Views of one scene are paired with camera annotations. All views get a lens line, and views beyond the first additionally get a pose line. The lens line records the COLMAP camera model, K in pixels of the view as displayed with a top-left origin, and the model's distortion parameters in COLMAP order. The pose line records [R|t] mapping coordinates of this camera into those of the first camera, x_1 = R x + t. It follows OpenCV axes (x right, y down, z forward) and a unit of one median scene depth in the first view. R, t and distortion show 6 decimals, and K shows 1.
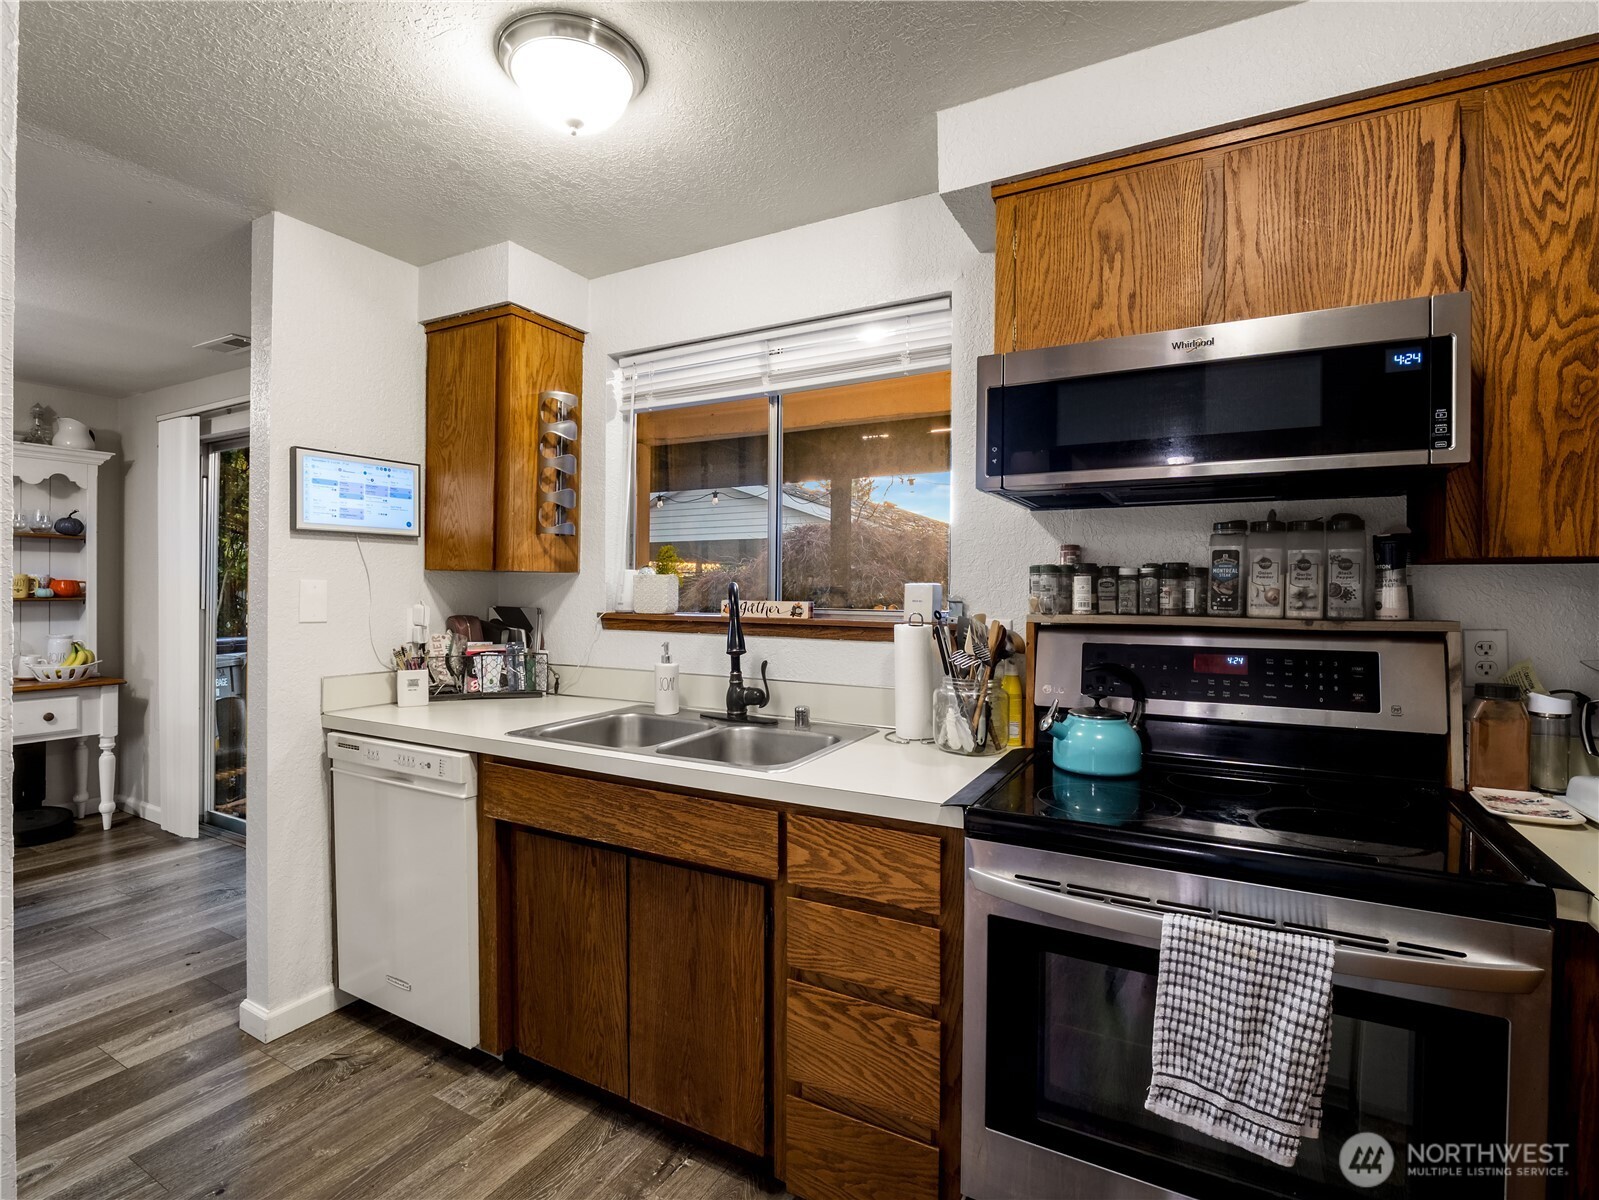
lens RADIAL K [[774.2, 0, 794.5], [0, 774.2, 595.8], [0, 0, 1]] dist [-0.019820, 0.001751]
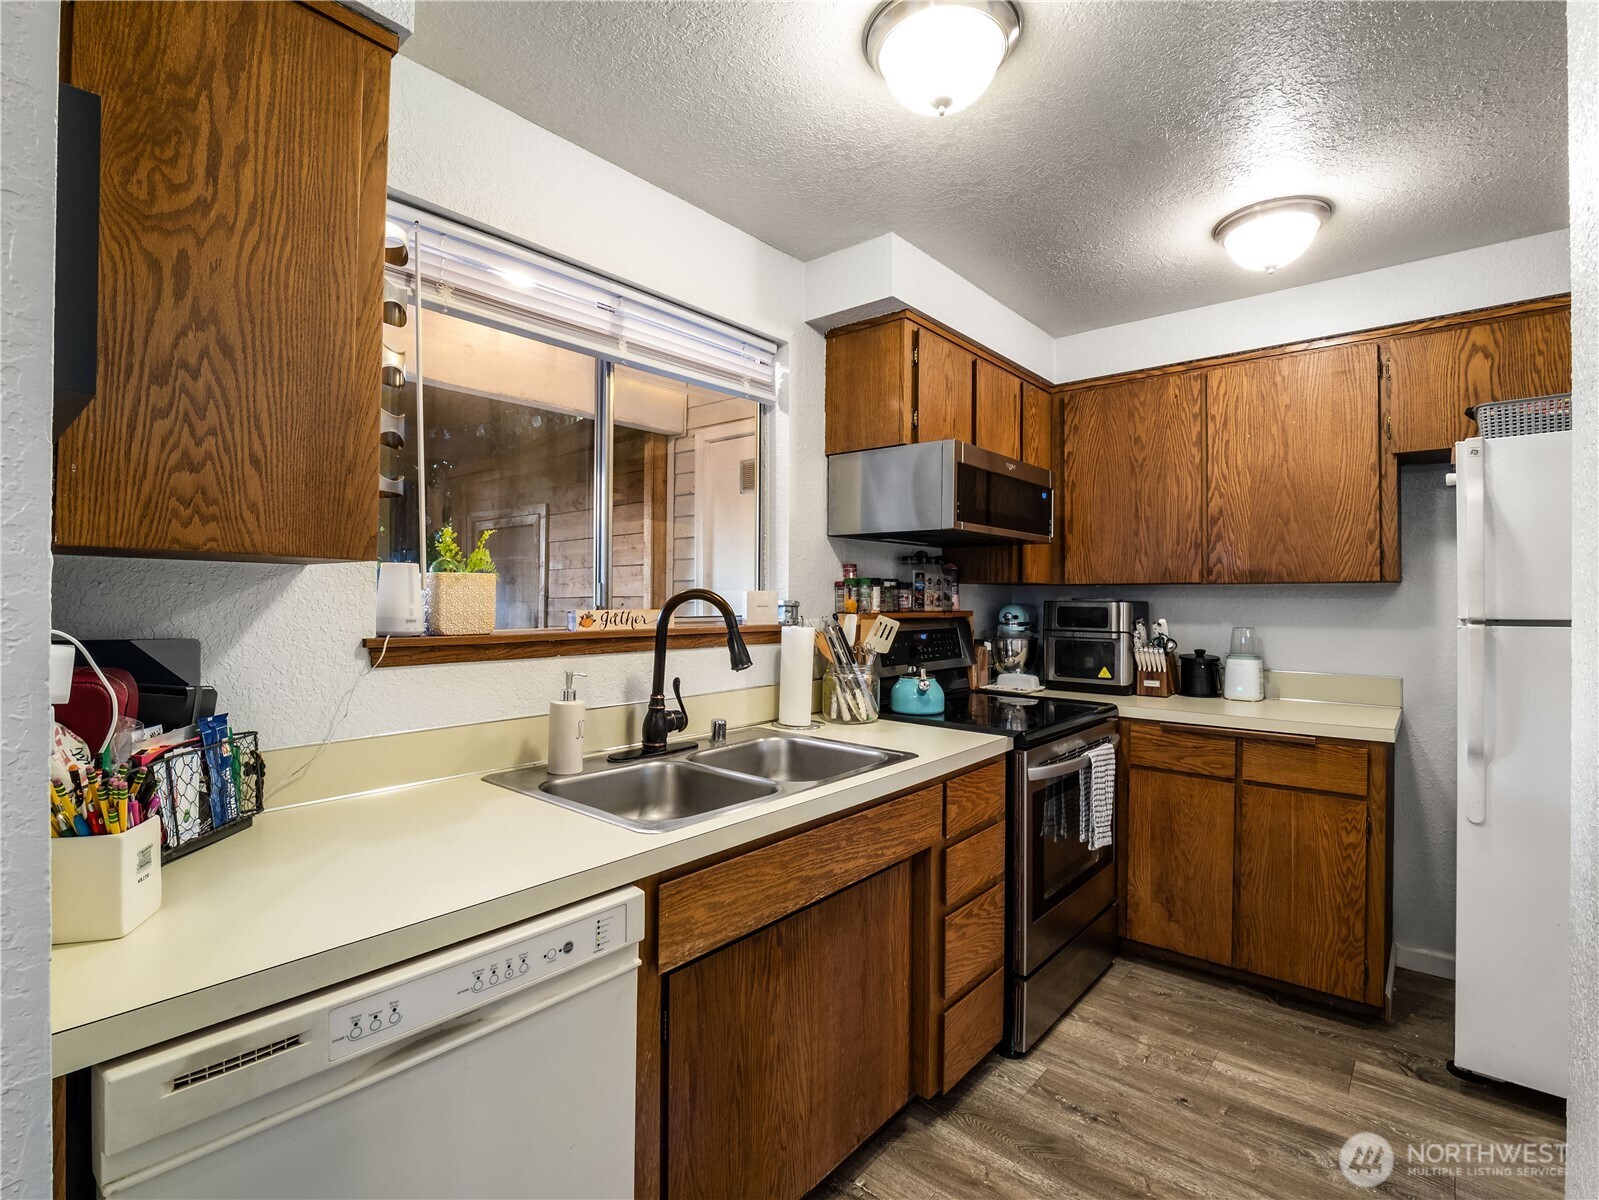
lens RADIAL K [[774.2, 0, 798.8], [0, 774.2, 593.9], [0, 0, 1]] dist [-0.019820, 0.001751]
pose [[0.191027, -0.002968, 0.981580, -1.151286], [0.002455, 0.999994, 0.002546, -0.017038], [-0.981582, 0.001924, 0.191033, 0.917911]]
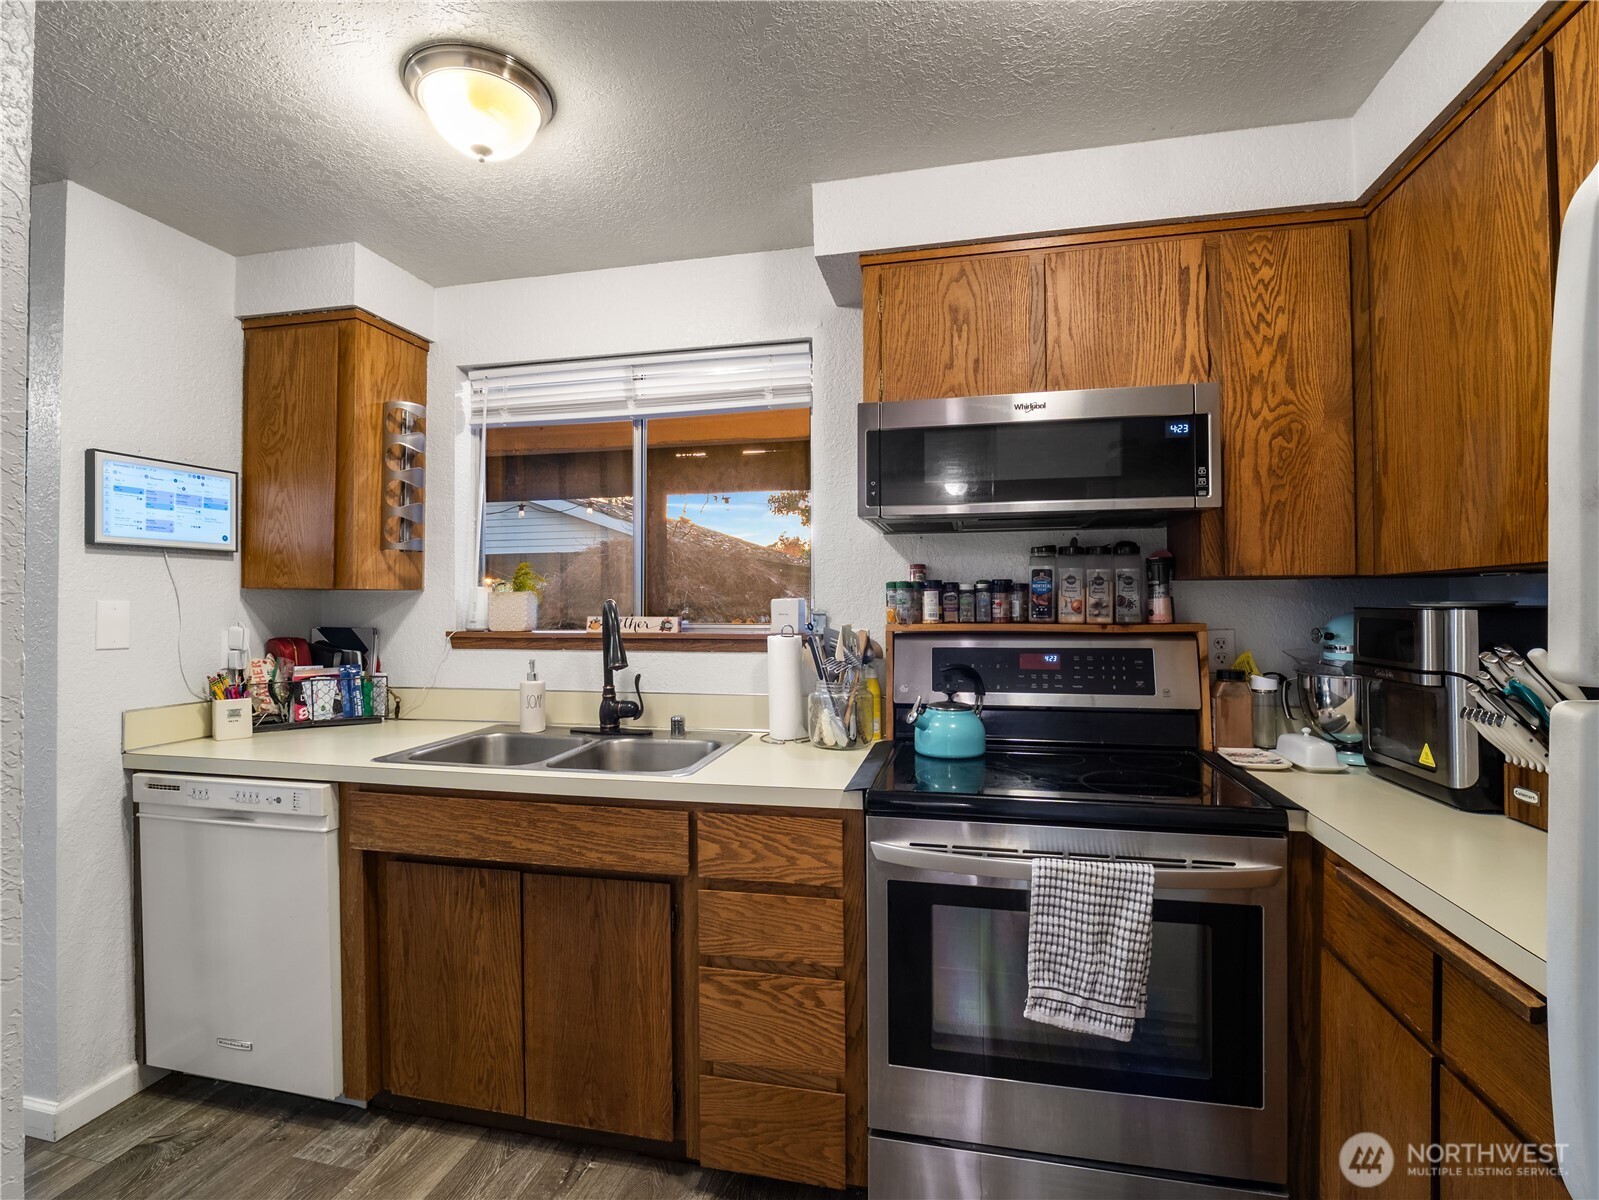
lens RADIAL K [[774.2, 0, 796.3], [0, 774.2, 595.4], [0, 0, 1]] dist [-0.019820, 0.001751]
pose [[0.960017, -0.008311, 0.279818, -0.162374], [0.013405, 0.999777, -0.016294, -0.002629], [-0.279620, 0.019393, 0.959915, -0.076865]]
